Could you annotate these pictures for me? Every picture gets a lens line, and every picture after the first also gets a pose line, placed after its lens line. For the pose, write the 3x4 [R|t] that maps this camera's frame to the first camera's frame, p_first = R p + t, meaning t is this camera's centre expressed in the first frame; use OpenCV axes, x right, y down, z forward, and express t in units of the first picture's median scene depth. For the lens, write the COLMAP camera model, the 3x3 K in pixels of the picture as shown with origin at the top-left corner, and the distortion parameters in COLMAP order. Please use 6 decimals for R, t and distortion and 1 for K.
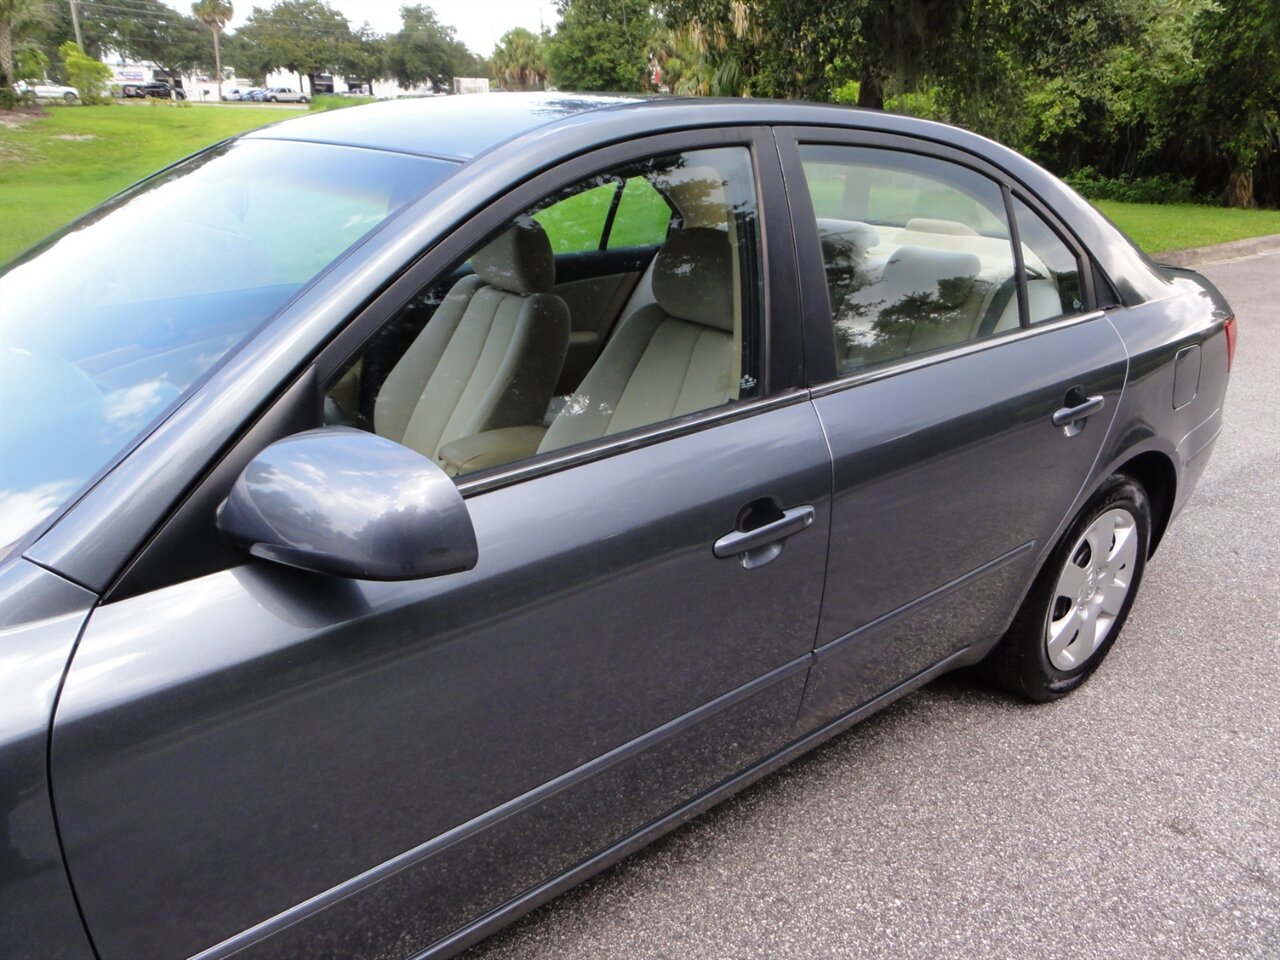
lens RADIAL K [[906.0, 0, 635.6], [0, 906.0, 484.1], [0, 0, 1]] dist [-0.001534, 0.002678]
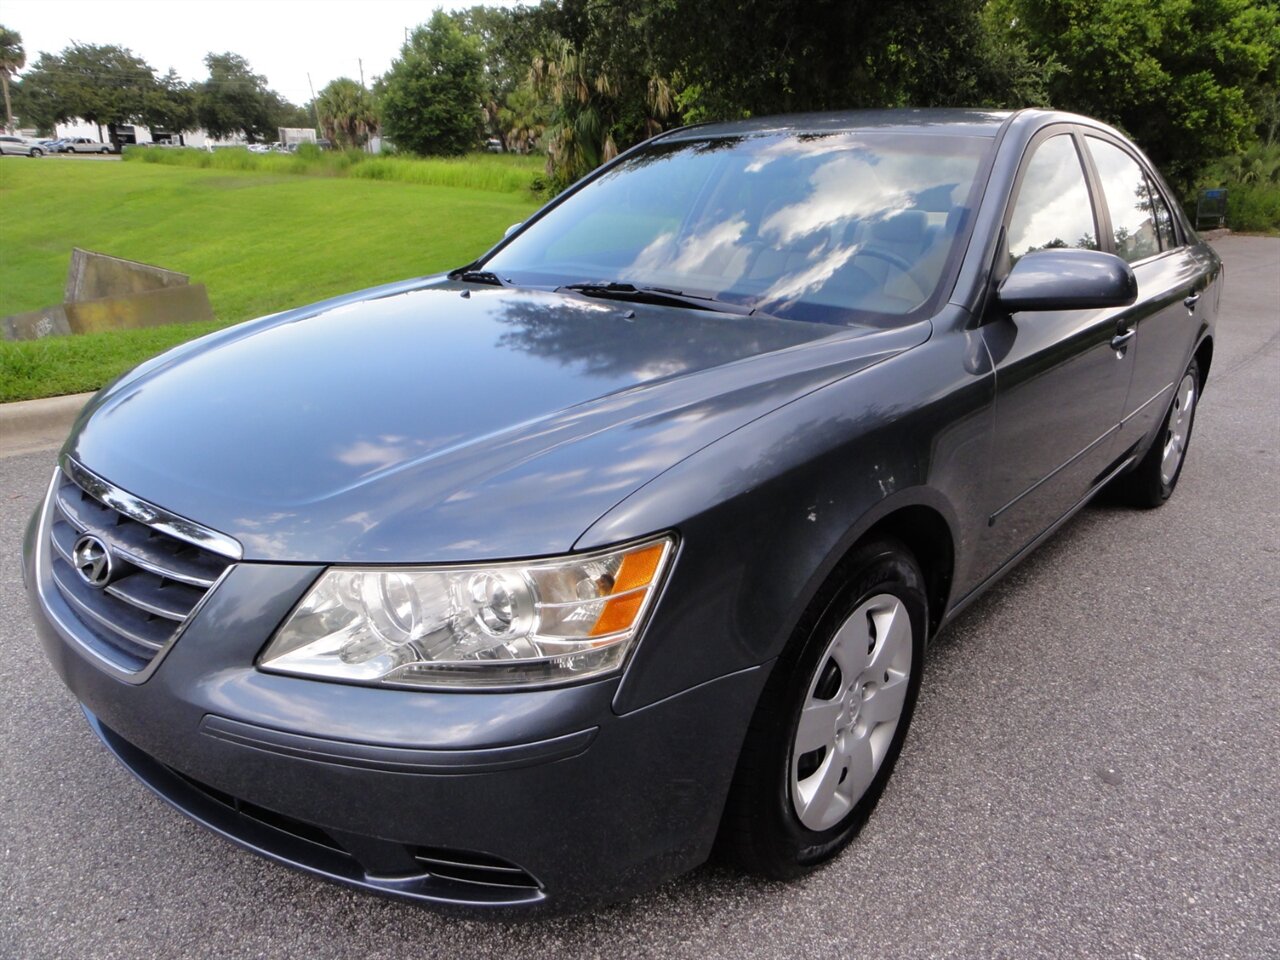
lens RADIAL K [[906.0, 0, 637.1], [0, 906.0, 489.1], [0, 0, 1]] dist [-0.001534, 0.002678]
pose [[0.981430, -0.068944, 0.179000, -0.028037], [0.076748, 0.996362, -0.037037, 0.008327], [-0.175796, 0.050088, 0.983152, -0.014513]]
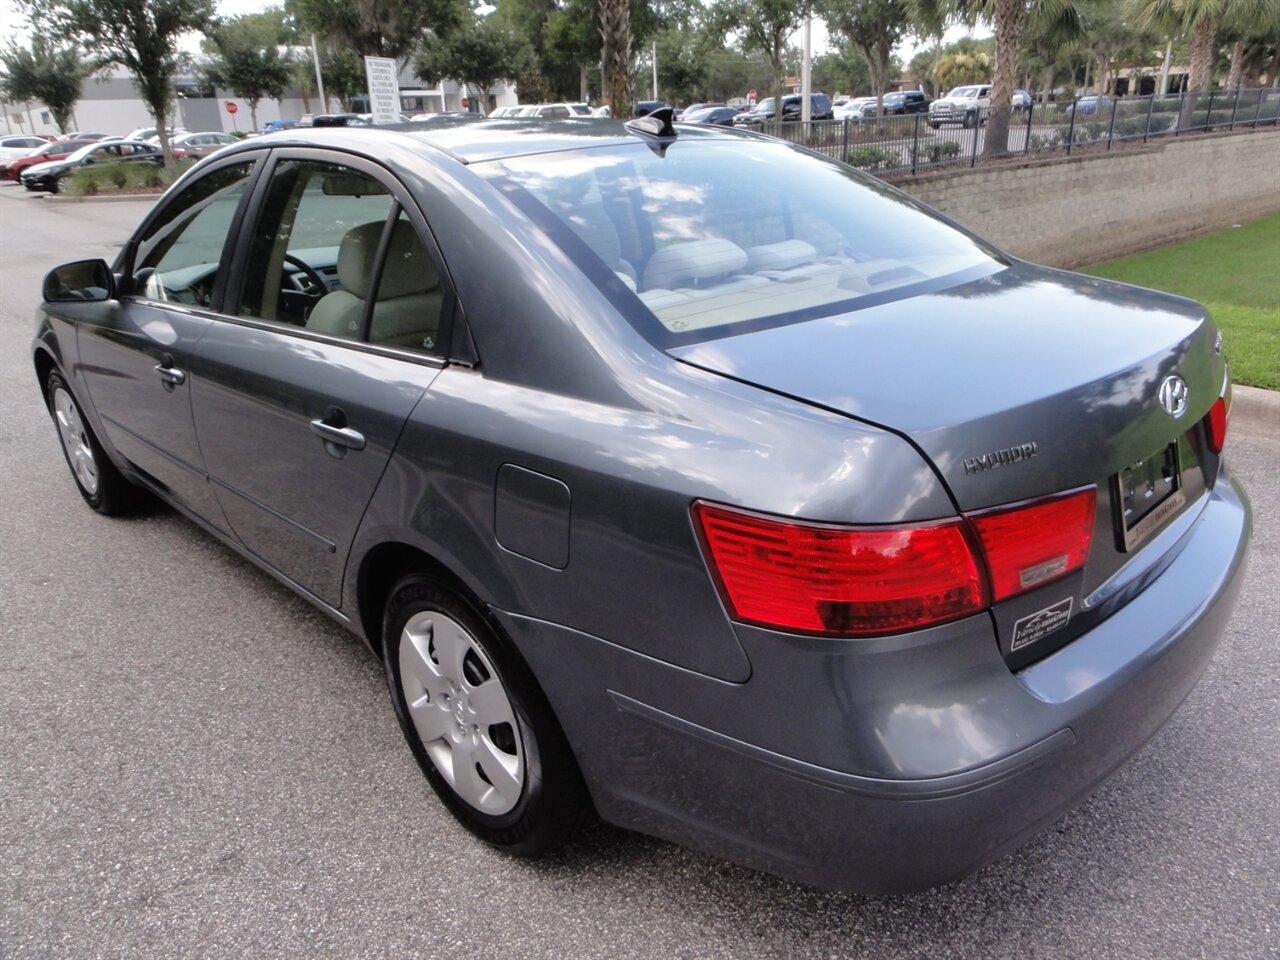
lens RADIAL K [[906.0, 0, 648.2], [0, 906.0, 483.9], [0, 0, 1]] dist [-0.001534, 0.002678]
pose [[0.115019, 0.340094, -0.933331, 0.048914], [-0.333627, 0.898216, 0.286184, -0.014191], [0.935662, 0.278468, 0.216776, 0.037746]]
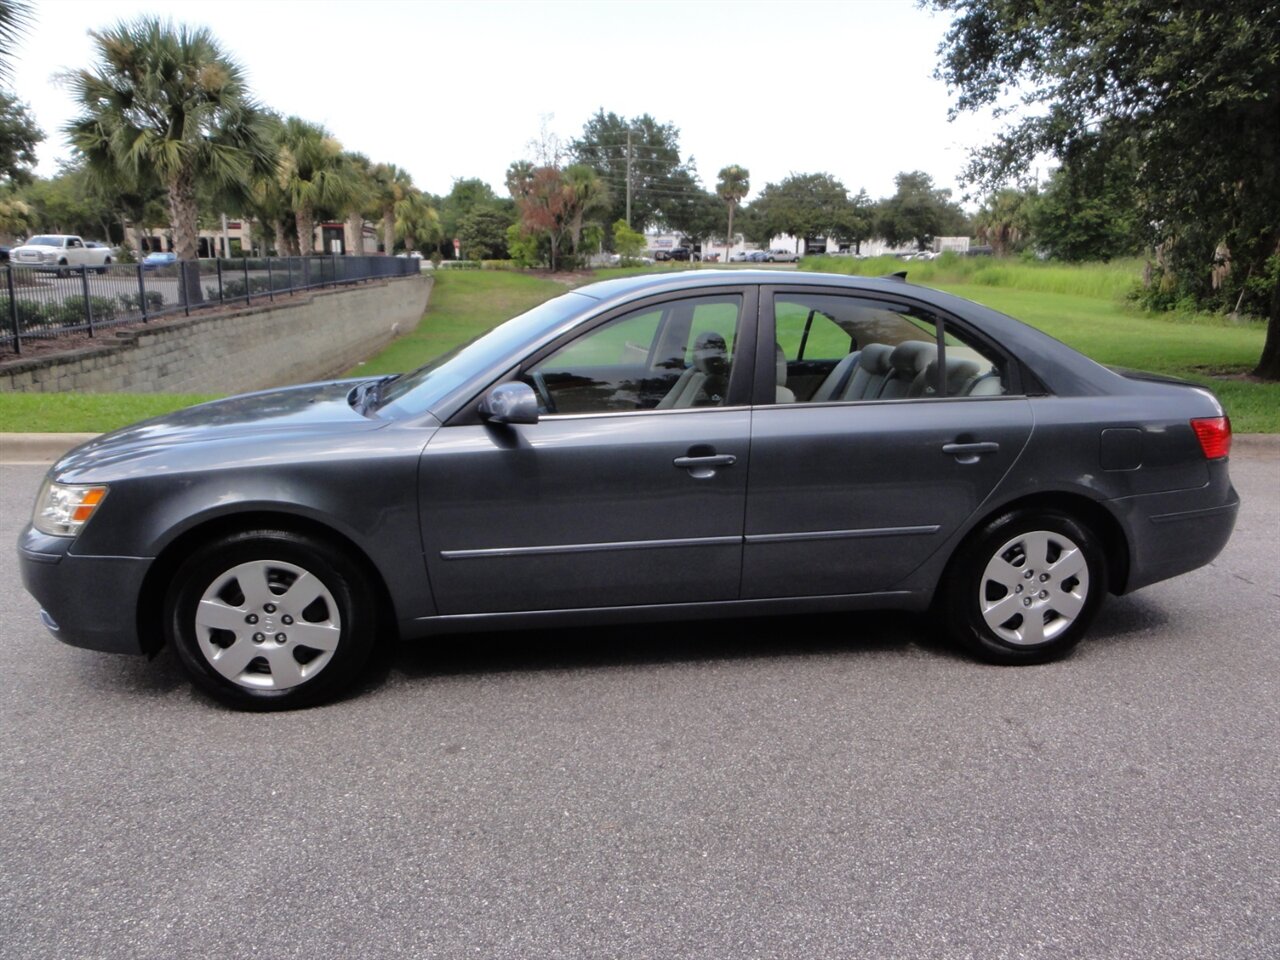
lens RADIAL K [[906.0, 0, 635.9], [0, 906.0, 482.7], [0, 0, 1]] dist [-0.001534, 0.002678]
pose [[0.875530, 0.098276, -0.473064, 0.025078], [-0.171425, 0.978582, -0.113974, 0.009235], [0.451731, 0.180883, 0.873625, -0.023867]]
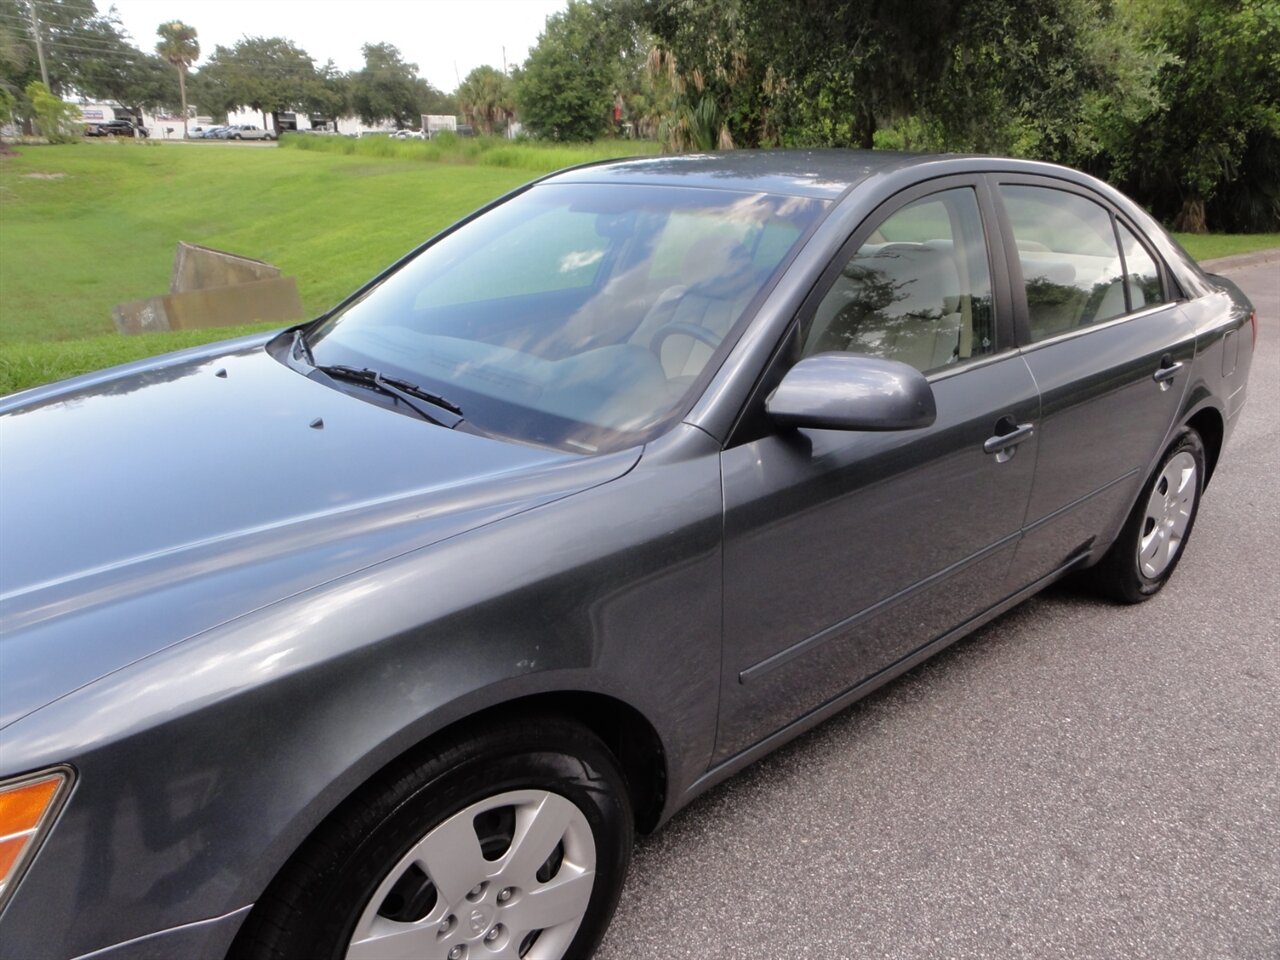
lens RADIAL K [[906.0, 0, 635.5], [0, 906.0, 482.0], [0, 0, 1]] dist [-0.001534, 0.002678]
pose [[0.998972, -0.021342, 0.039987, -0.013111], [0.022723, 0.999149, -0.034417, 0.003943], [-0.039218, 0.035290, 0.998607, -0.011778]]
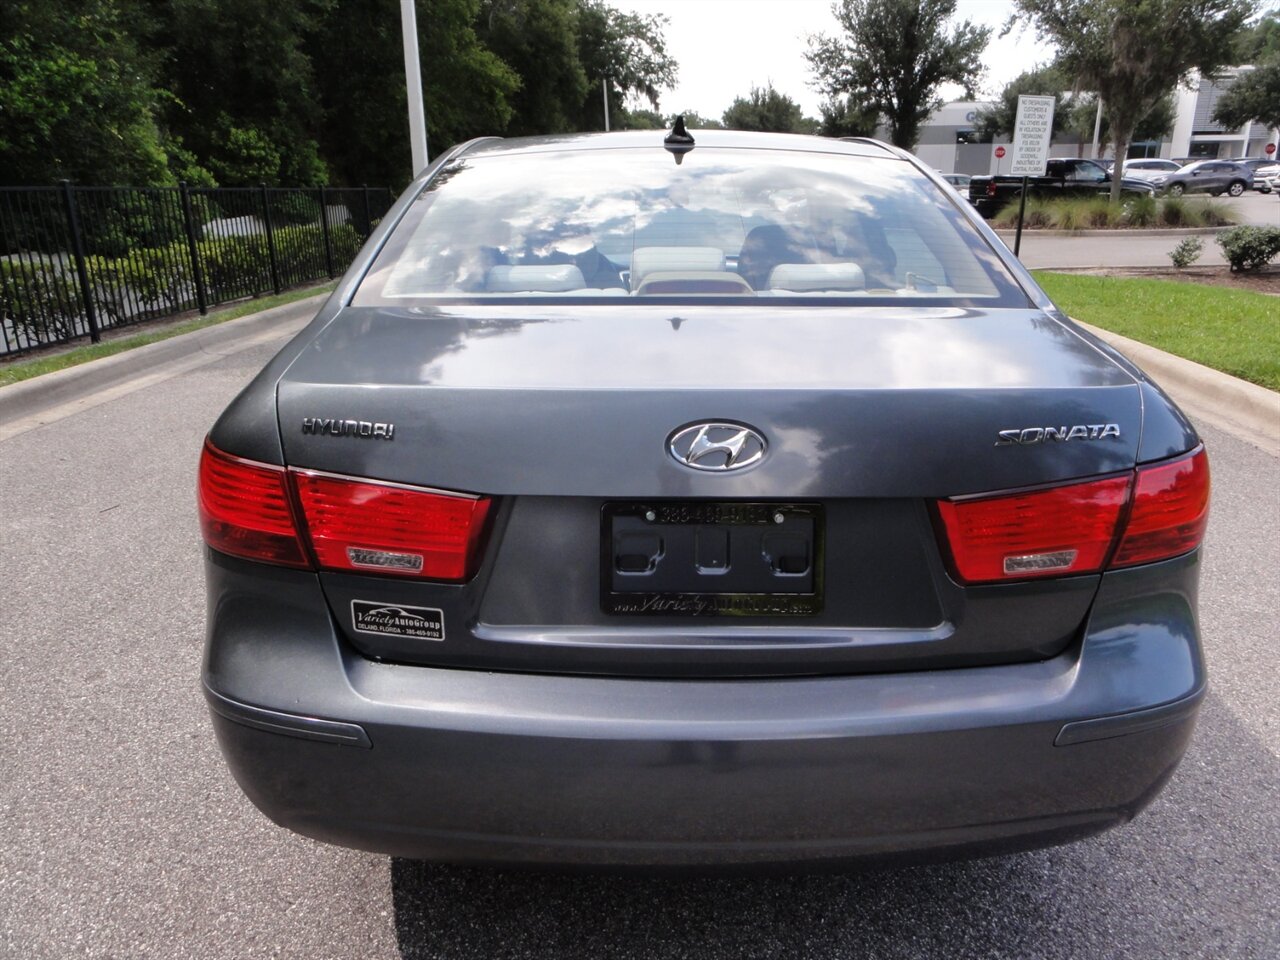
lens RADIAL K [[906.0, 0, 648.1], [0, 906.0, 483.0], [0, 0, 1]] dist [-0.001534, 0.002678]
pose [[-0.613560, 0.226353, -0.756511, 0.041731], [-0.299795, 0.819532, 0.488355, -0.023219], [0.730525, 0.526434, -0.434972, 0.065965]]
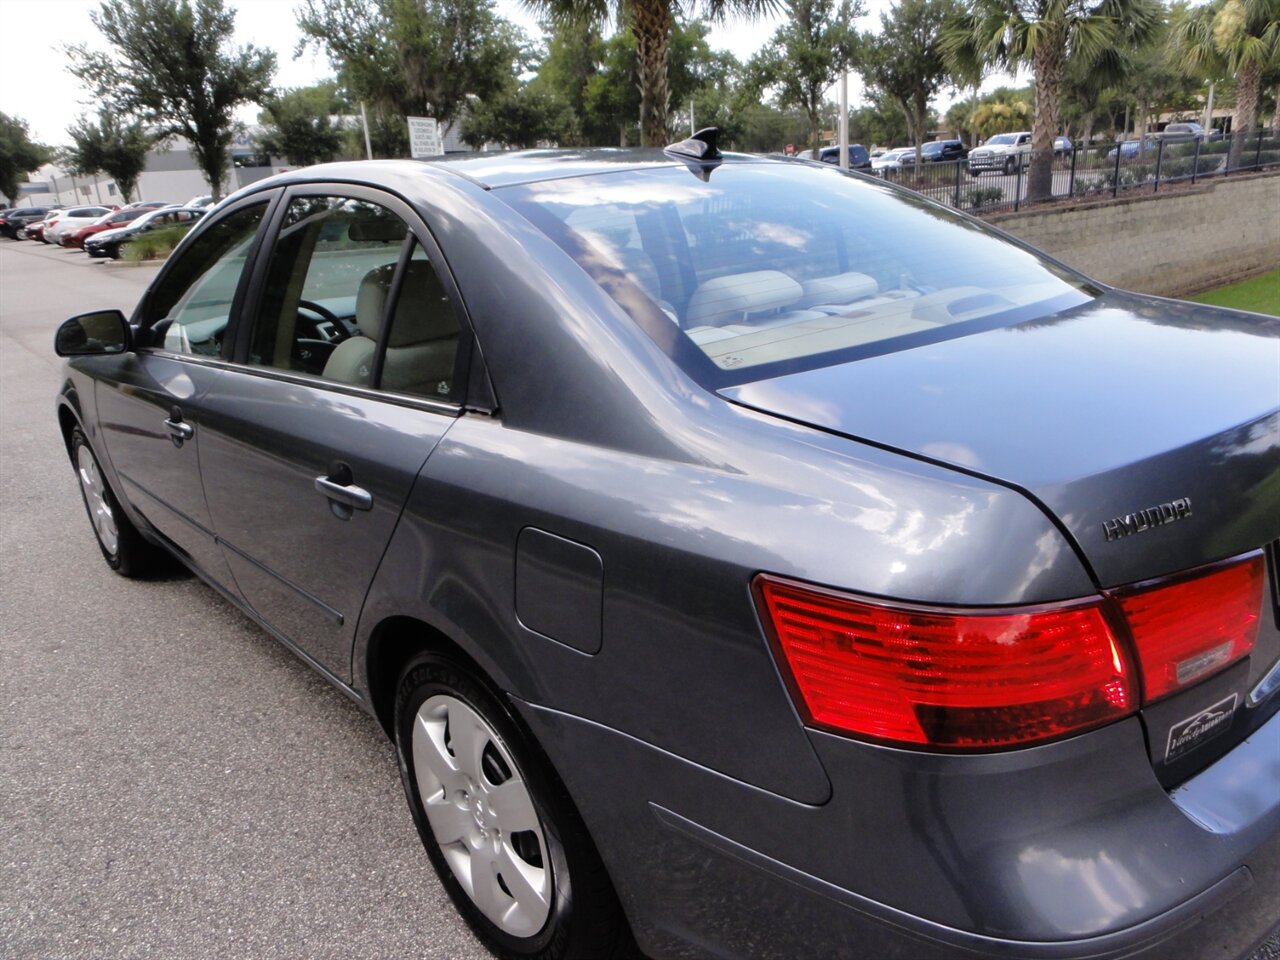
lens RADIAL K [[906.0, 0, 644.9], [0, 906.0, 483.4], [0, 0, 1]] dist [-0.001534, 0.002678]
pose [[0.070860, 0.285984, -0.955611, 0.044796], [-0.312877, 0.916044, 0.250943, -0.013269], [0.947147, 0.281207, 0.154389, 0.038418]]
